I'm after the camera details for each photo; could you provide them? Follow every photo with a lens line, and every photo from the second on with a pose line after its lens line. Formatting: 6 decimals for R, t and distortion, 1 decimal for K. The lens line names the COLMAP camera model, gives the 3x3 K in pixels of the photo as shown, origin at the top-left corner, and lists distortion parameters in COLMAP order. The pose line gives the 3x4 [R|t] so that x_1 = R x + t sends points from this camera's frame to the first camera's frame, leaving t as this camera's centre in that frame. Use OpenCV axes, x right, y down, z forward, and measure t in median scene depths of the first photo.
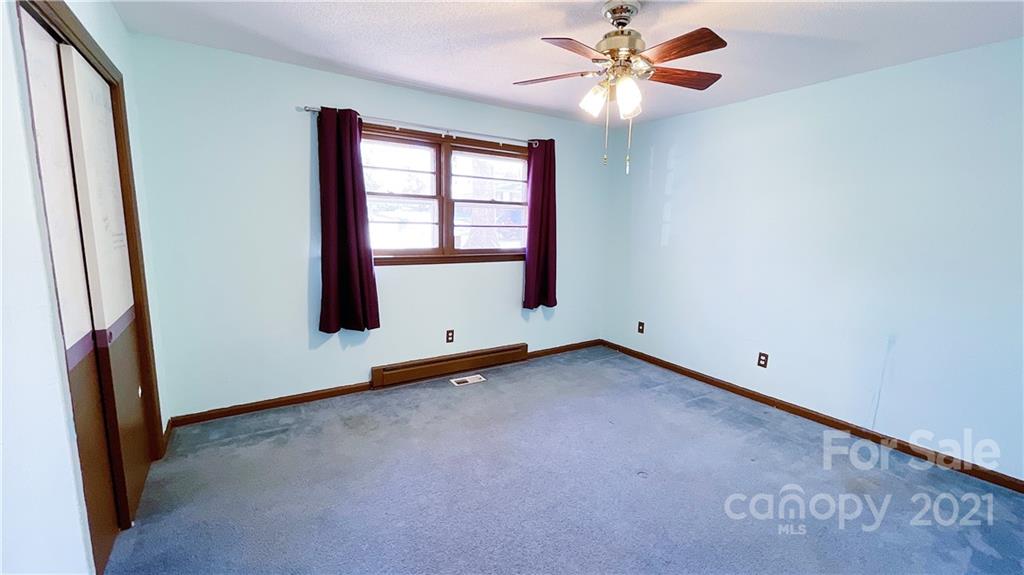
lens RADIAL K [[414.3, 0, 512.7], [0, 414.3, 284.1], [0, 0, 1]] dist [-0.000292, -0.000519]
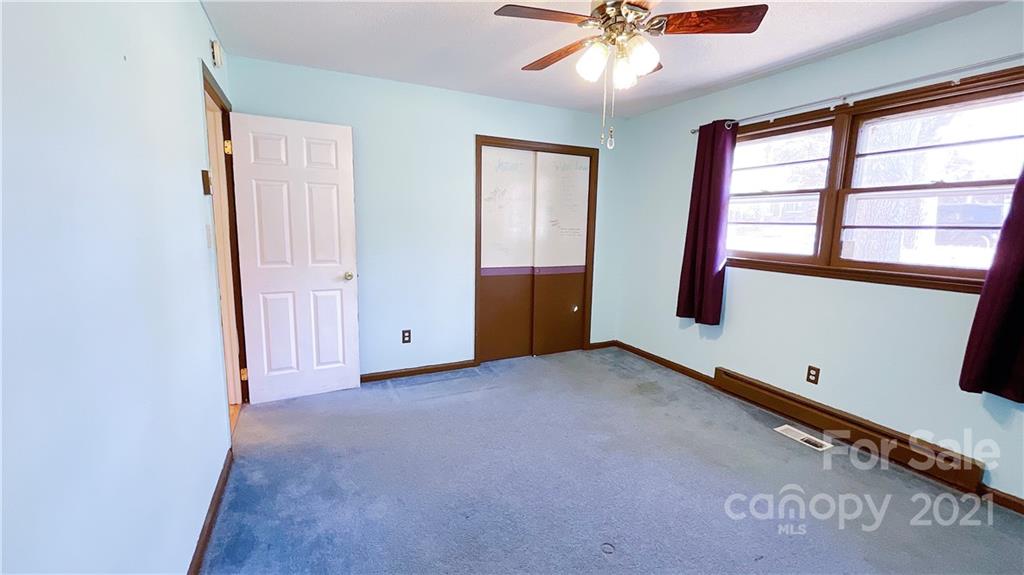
lens RADIAL K [[414.3, 0, 512.7], [0, 414.3, 284.1], [0, 0, 1]] dist [-0.000292, -0.000519]
pose [[-0.127422, 0.113744, -0.985305, 0.696017], [-0.170335, 0.976134, 0.134714, -0.045964], [0.977113, 0.184998, -0.105006, 0.570890]]
